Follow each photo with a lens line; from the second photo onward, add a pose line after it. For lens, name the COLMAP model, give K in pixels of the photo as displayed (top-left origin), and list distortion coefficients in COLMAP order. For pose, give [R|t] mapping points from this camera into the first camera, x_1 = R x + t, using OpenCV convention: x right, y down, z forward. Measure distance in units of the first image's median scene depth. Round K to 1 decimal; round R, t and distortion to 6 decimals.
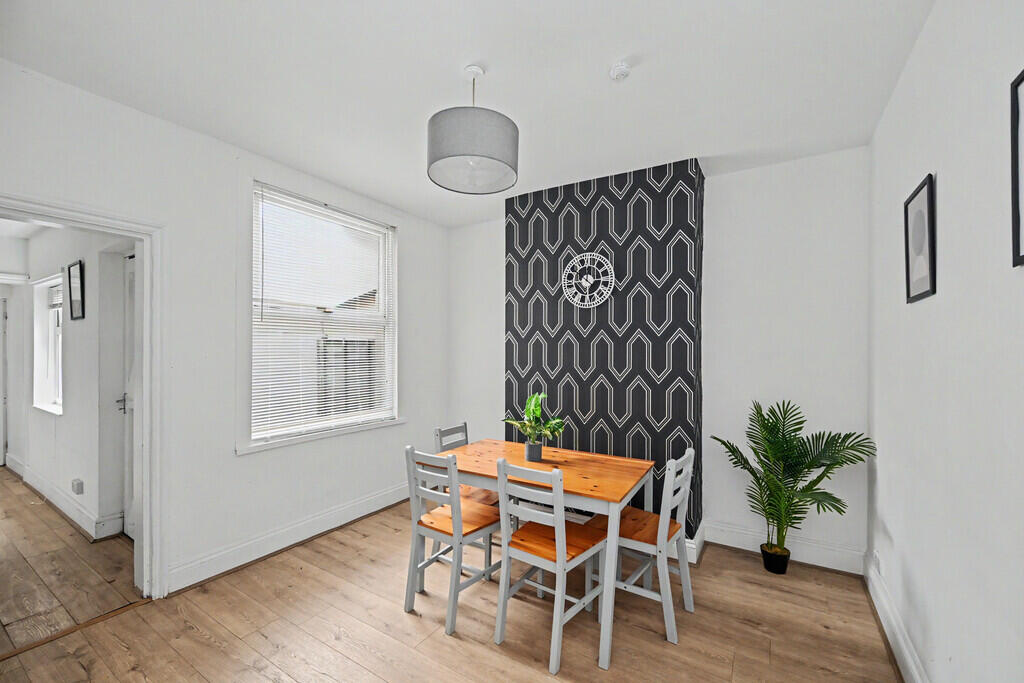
lens RADIAL K [[406.3, 0, 517.6], [0, 406.3, 352.1], [0, 0, 1]] dist [0.000688, -0.000008]
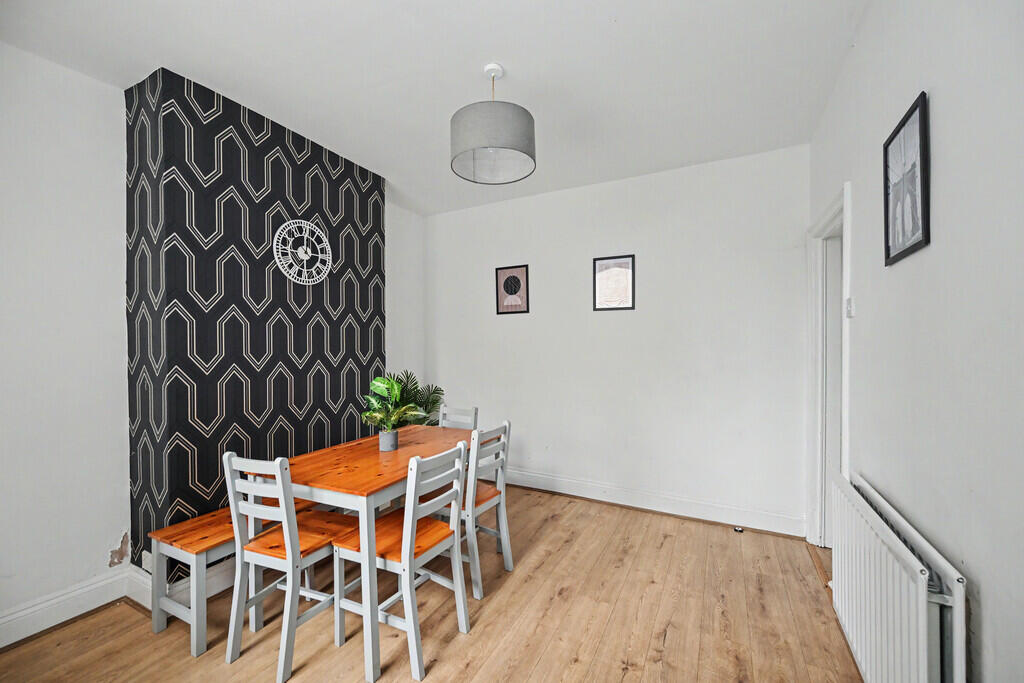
lens RADIAL K [[406.3, 0, 516.3], [0, 406.3, 339.1], [0, 0, 1]] dist [0.000688, -0.000008]
pose [[-0.087702, 0.000866, 0.996146, -0.727473], [0.001914, 0.999998, -0.000701, 0.008334], [-0.996145, 0.001845, -0.087704, 0.628596]]
